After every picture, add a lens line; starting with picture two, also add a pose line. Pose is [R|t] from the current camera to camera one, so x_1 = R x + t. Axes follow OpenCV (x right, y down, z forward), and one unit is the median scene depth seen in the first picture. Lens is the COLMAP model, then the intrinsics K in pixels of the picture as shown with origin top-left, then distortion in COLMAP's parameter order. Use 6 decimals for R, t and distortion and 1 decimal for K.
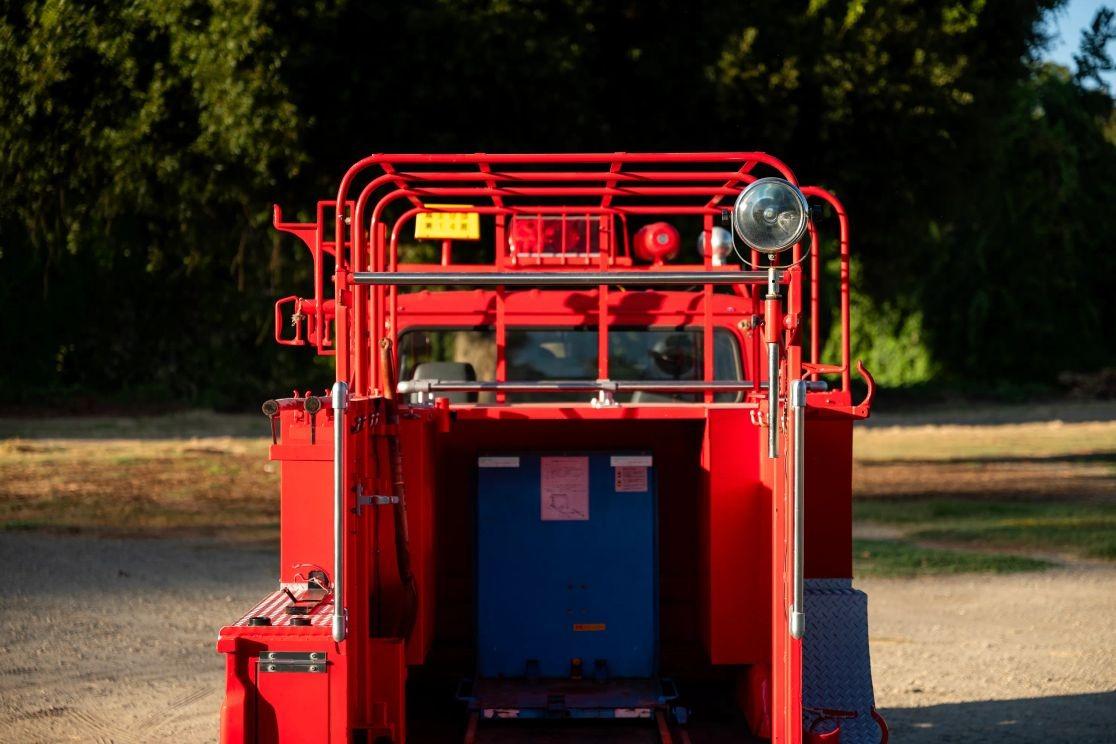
lens RADIAL K [[2210.5, 0, 558.0], [0, 2210.5, 372.0], [0, 0, 1]] dist [0.032518, -0.472681]
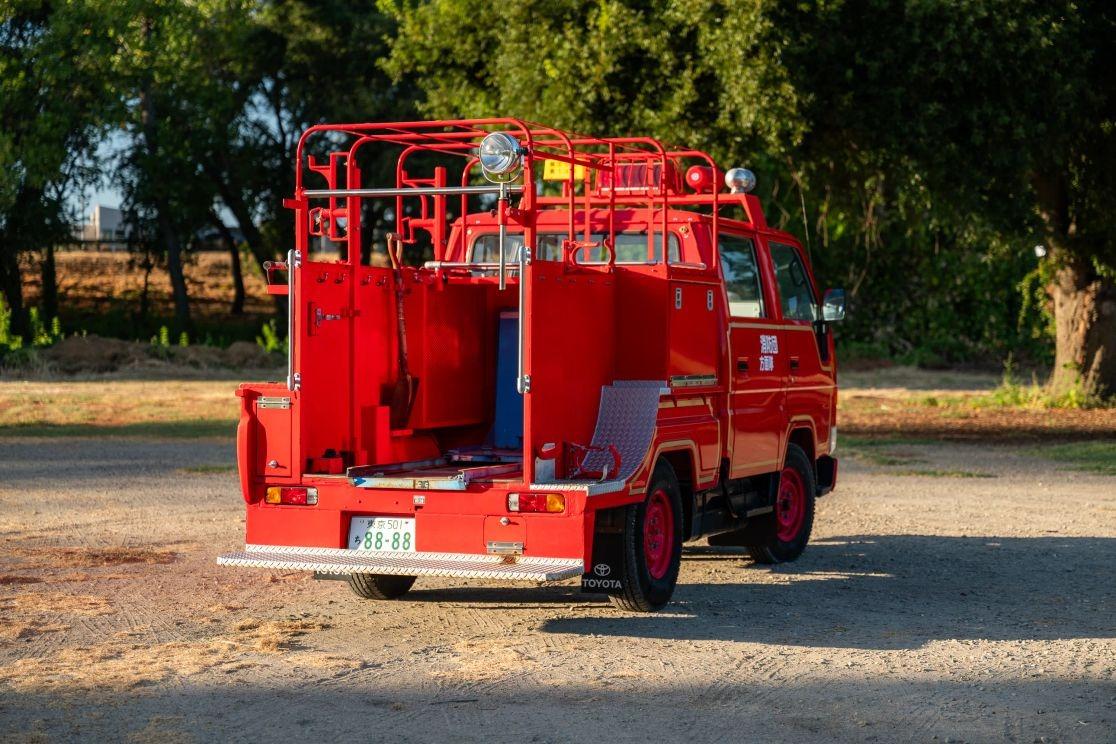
lens RADIAL K [[2210.5, 0, 558.0], [0, 2210.5, 372.0], [0, 0, 1]] dist [0.032518, -0.472681]
pose [[0.929494, 0.011901, -0.368645, 0.204391], [-0.007950, 0.999894, 0.012235, 0.021278], [0.368751, -0.008442, 0.929490, -0.164144]]
